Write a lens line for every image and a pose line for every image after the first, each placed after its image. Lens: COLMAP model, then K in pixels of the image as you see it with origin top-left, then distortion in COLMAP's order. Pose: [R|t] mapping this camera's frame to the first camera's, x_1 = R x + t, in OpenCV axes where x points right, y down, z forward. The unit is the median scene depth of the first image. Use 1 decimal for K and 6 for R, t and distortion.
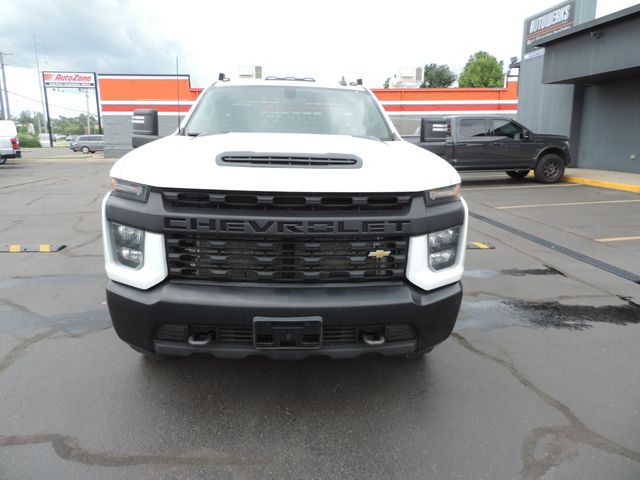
lens RADIAL K [[478.9, 0, 320.0], [0, 478.9, 240.0], [0, 0, 1]] dist [-0.064741, -0.002309]
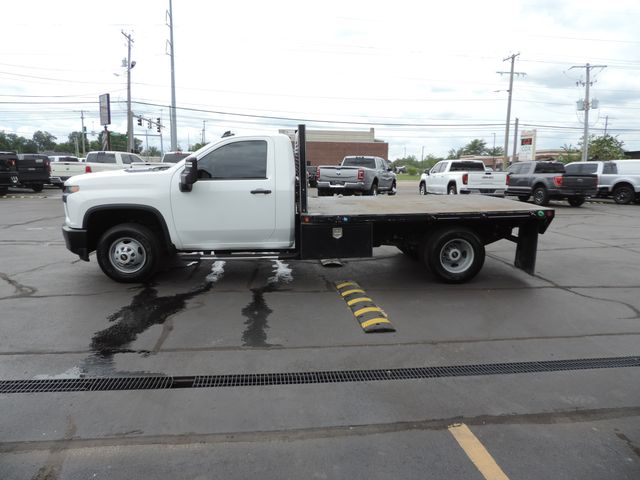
lens RADIAL K [[478.9, 0, 320.0], [0, 478.9, 240.0], [0, 0, 1]] dist [-0.064741, -0.002309]
pose [[0.009115, 0.198194, -0.980120, 1.609762], [-0.230896, 0.954091, 0.190783, -0.369693], [0.972936, 0.224567, 0.054458, 1.286732]]
